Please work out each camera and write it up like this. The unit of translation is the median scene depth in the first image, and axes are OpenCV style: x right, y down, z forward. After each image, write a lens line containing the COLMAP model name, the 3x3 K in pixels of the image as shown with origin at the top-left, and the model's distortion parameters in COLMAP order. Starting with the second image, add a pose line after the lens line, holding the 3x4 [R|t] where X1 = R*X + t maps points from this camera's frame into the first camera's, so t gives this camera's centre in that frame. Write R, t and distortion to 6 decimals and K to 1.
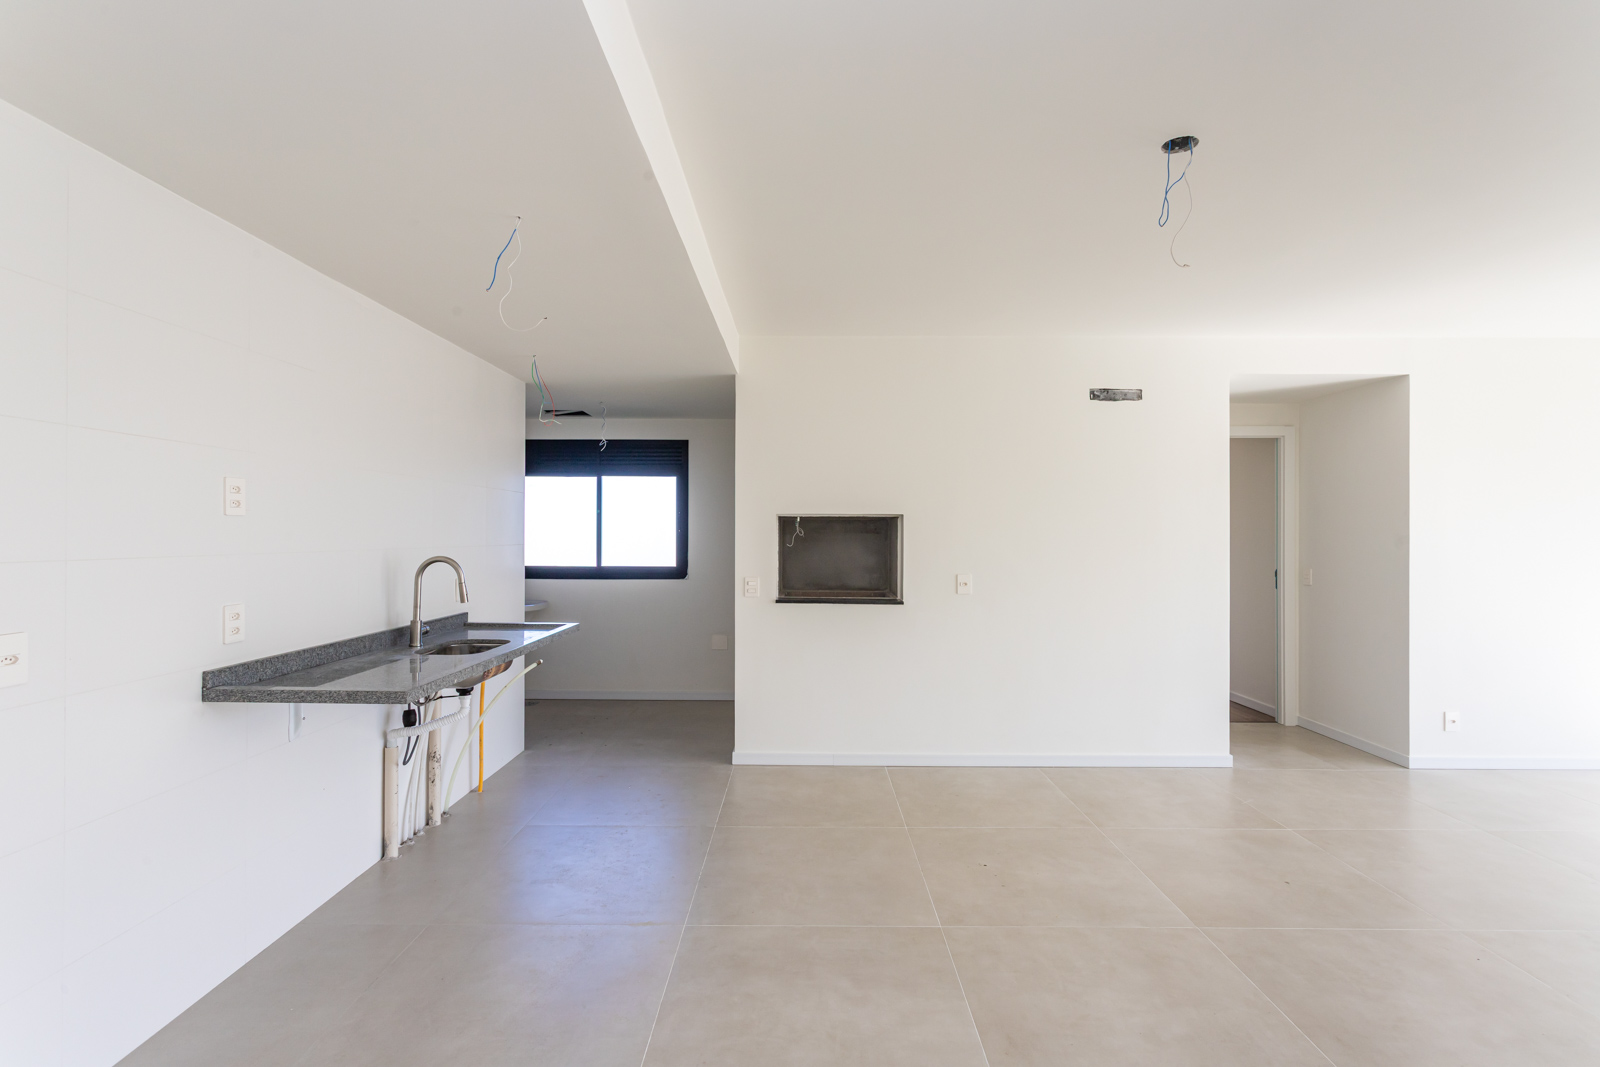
lens RADIAL K [[750.0, 0, 800.5], [0, 750.0, 531.9], [0, 0, 1]] dist [0.000205, 0.000232]
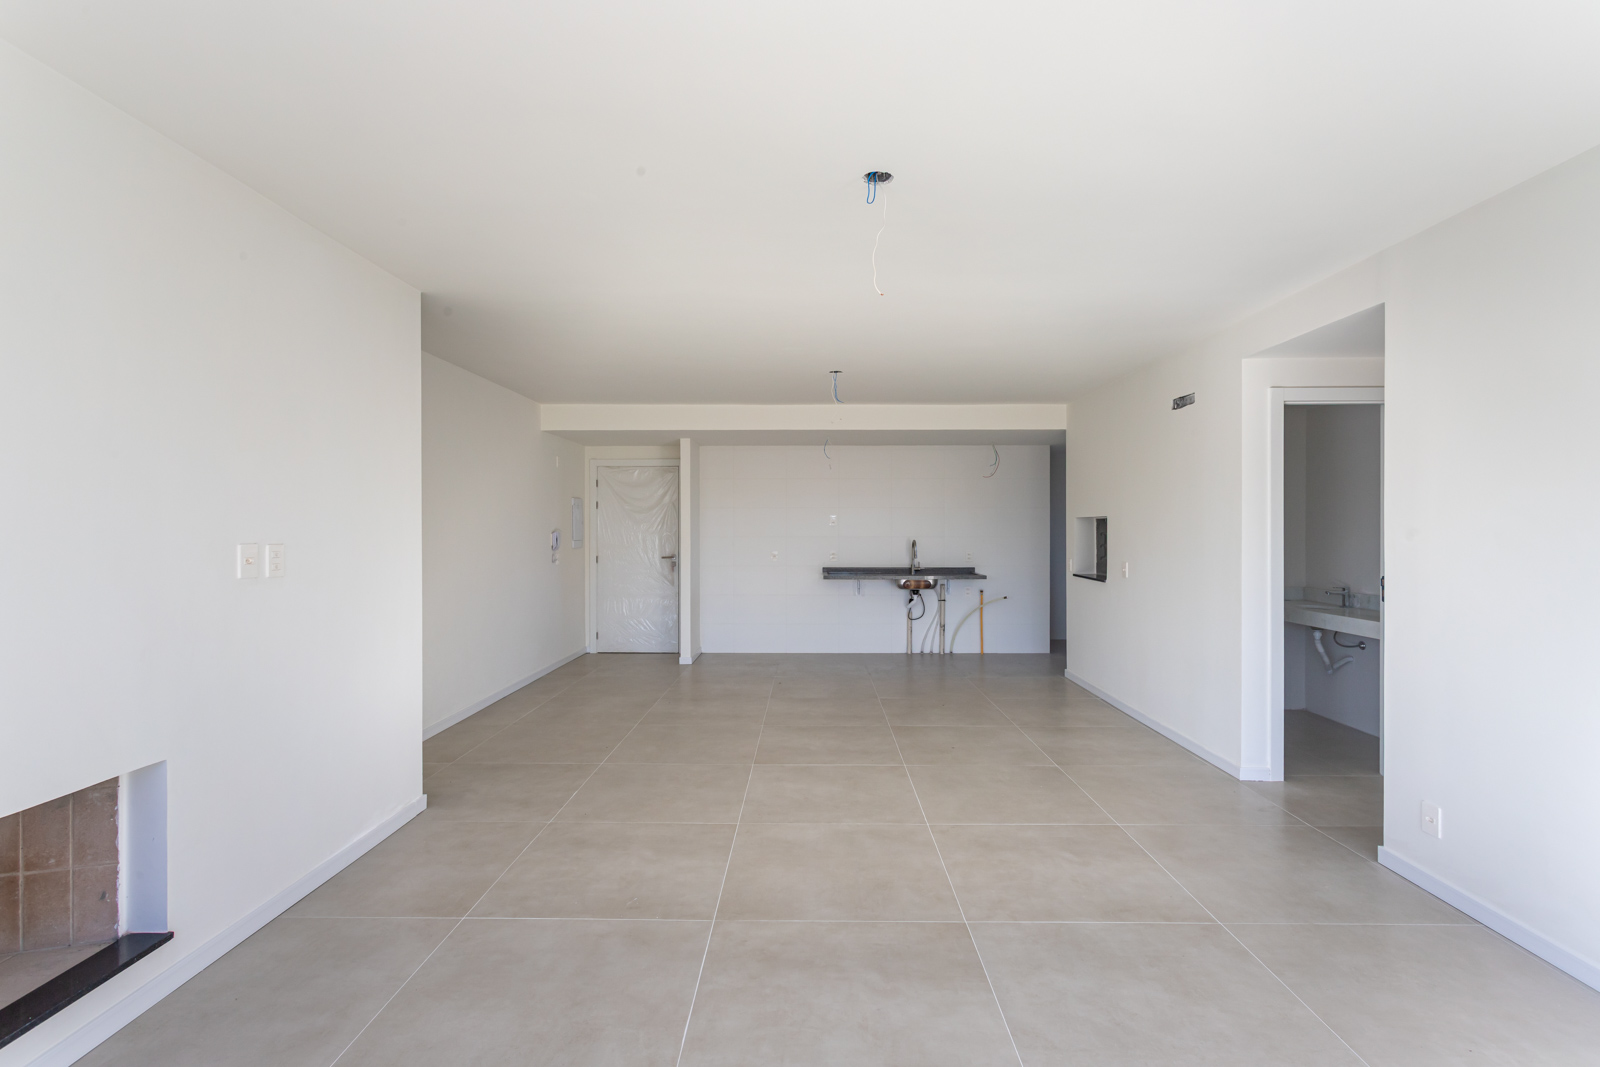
lens RADIAL K [[763.6, 0, 798.4], [0, 763.6, 531.5], [0, 0, 1]] dist [-0.002145, 0.000745]
pose [[-0.011002, 0.000517, -0.999939, 1.523919], [0.004469, 0.999990, 0.000468, 0.001253], [0.999929, -0.004463, -0.011005, 0.457880]]
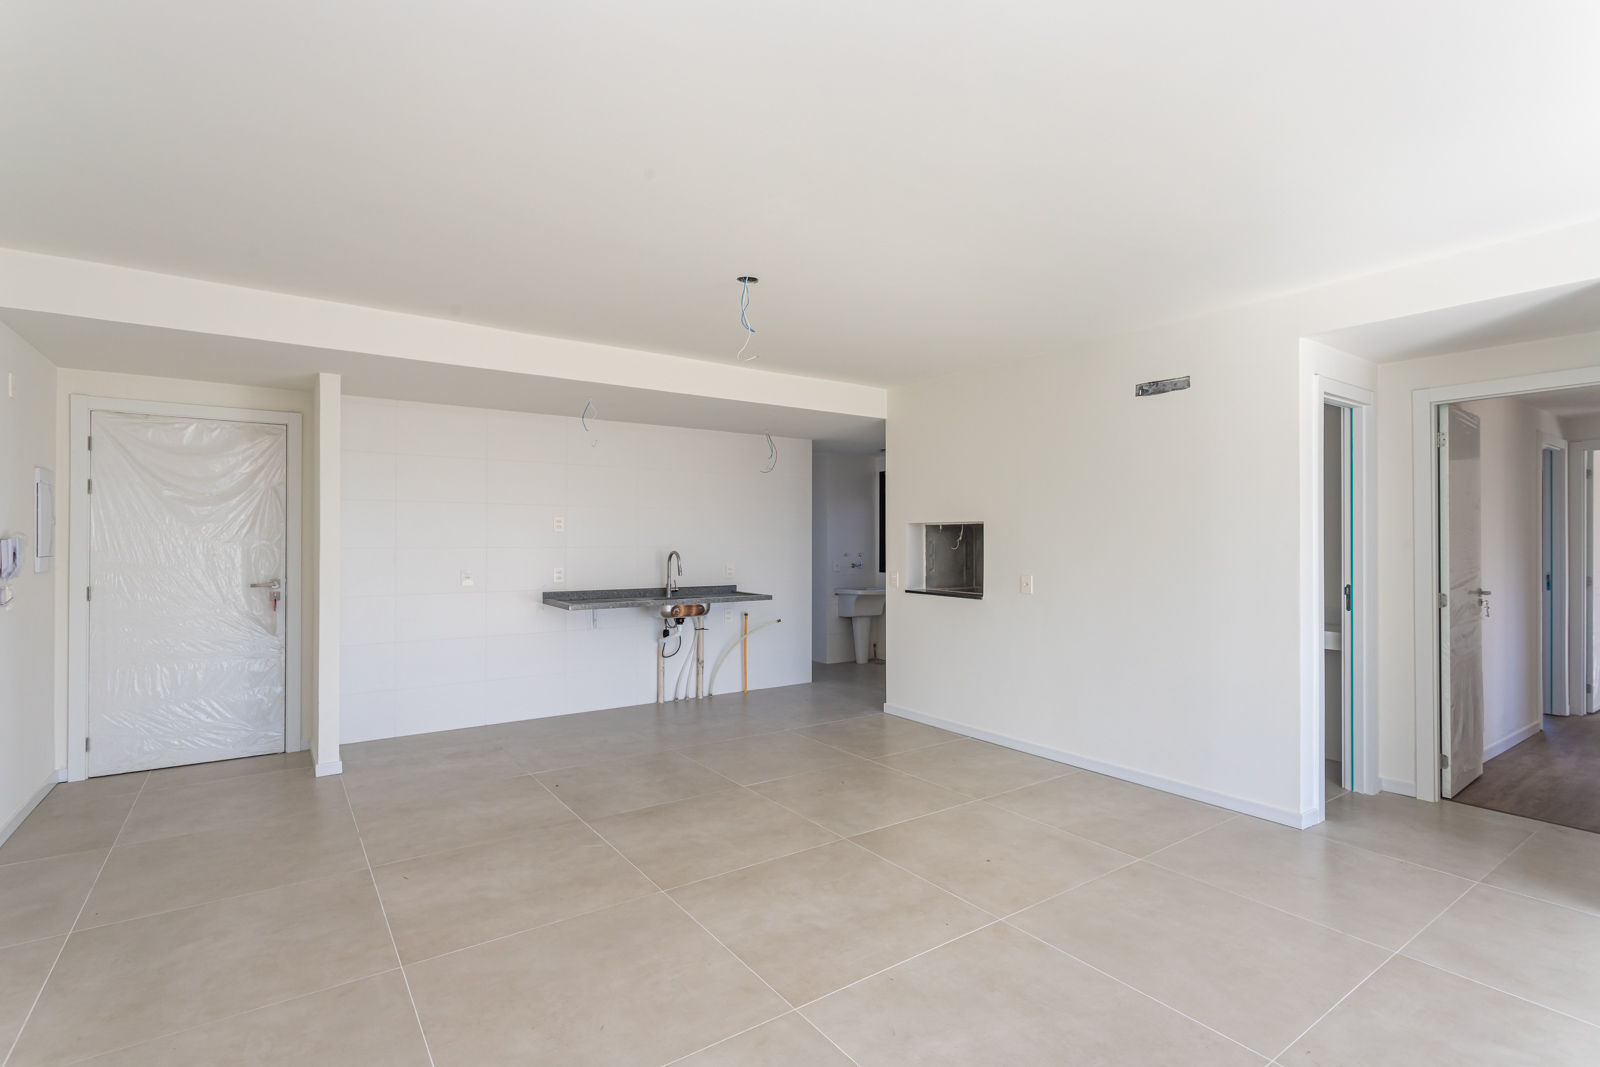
lens RADIAL K [[754.7, 0, 802.8], [0, 754.7, 535.1], [0, 0, 1]] dist [0.000375, 0.001047]
pose [[0.584715, -0.007752, -0.811202, 0.913513], [0.002799, 0.999968, -0.007539, 0.005462], [0.811234, 0.002138, 0.584718, 0.099993]]
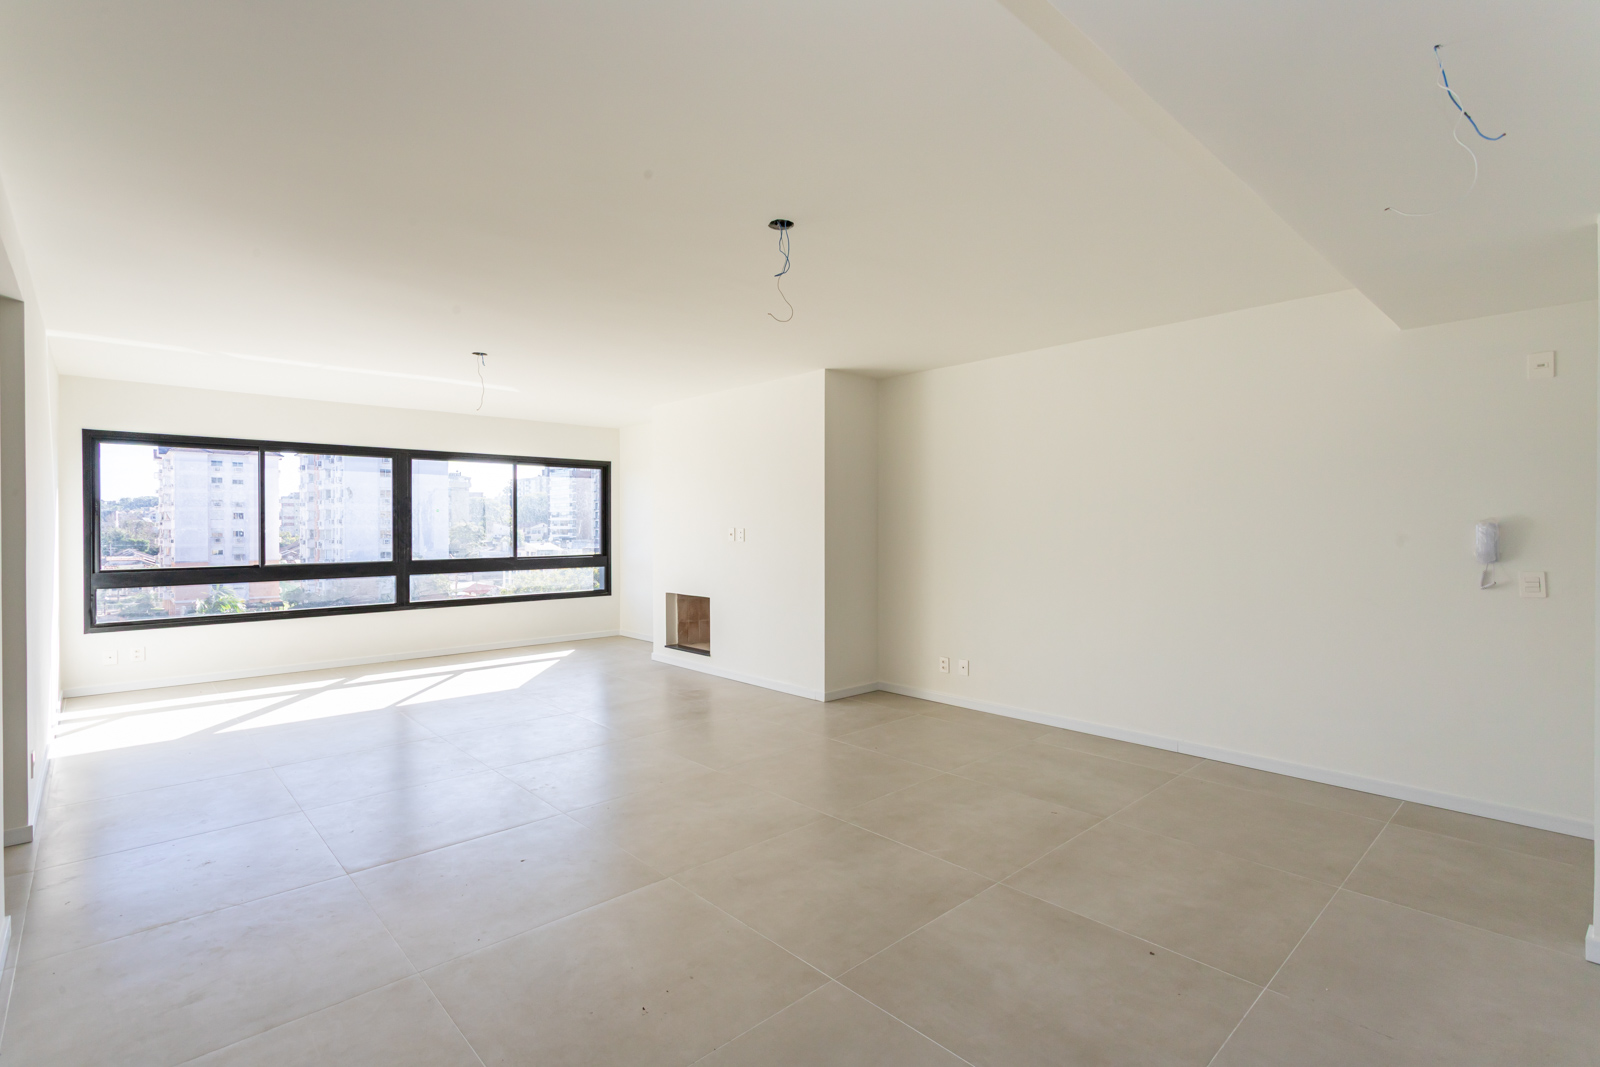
lens RADIAL K [[752.0, 0, 805.0], [0, 752.0, 530.8], [0, 0, 1]] dist [-0.005798, 0.008871]
pose [[-0.685900, -0.007137, 0.727661, -0.241956], [-0.003130, 0.999972, 0.006858, 0.004629], [-0.727689, 0.002426, -0.685903, 0.946918]]
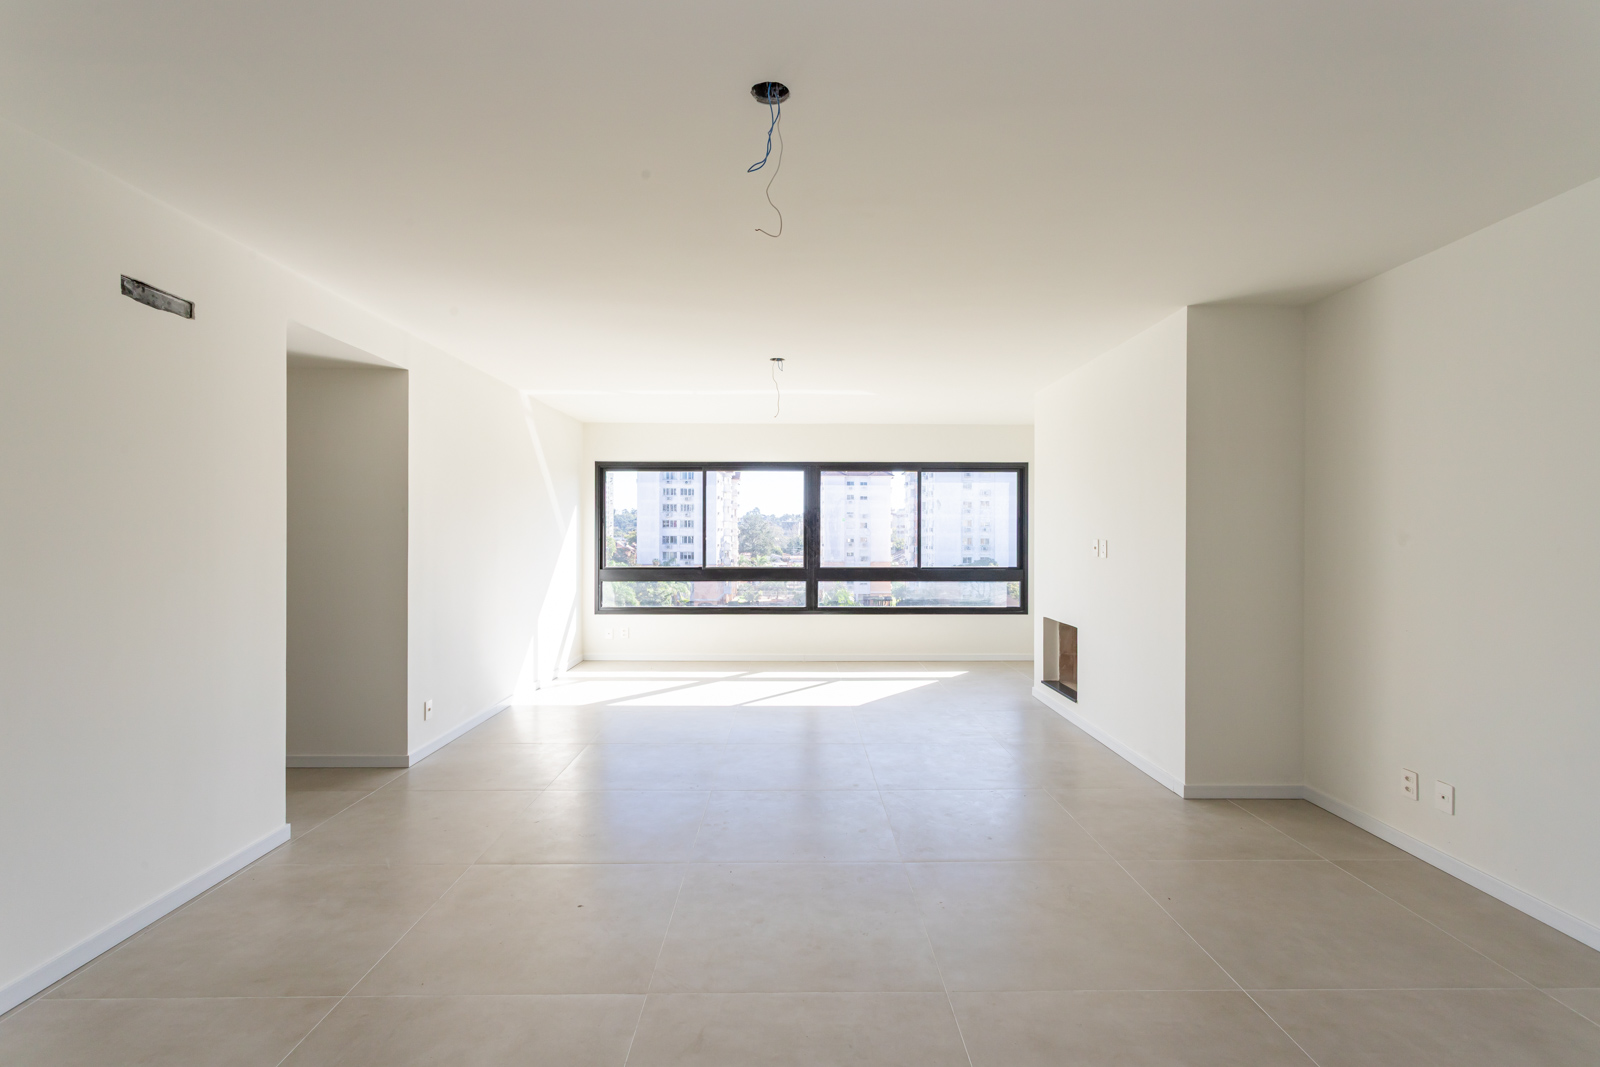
lens RADIAL K [[754.7, 0, 802.8], [0, 754.7, 535.1], [0, 0, 1]] dist [0.000375, 0.001047]
pose [[-0.017644, -0.005170, 0.999831, -0.193825], [-0.006139, 0.999968, 0.005063, -0.000032], [-0.999825, -0.006049, -0.017675, 0.494094]]
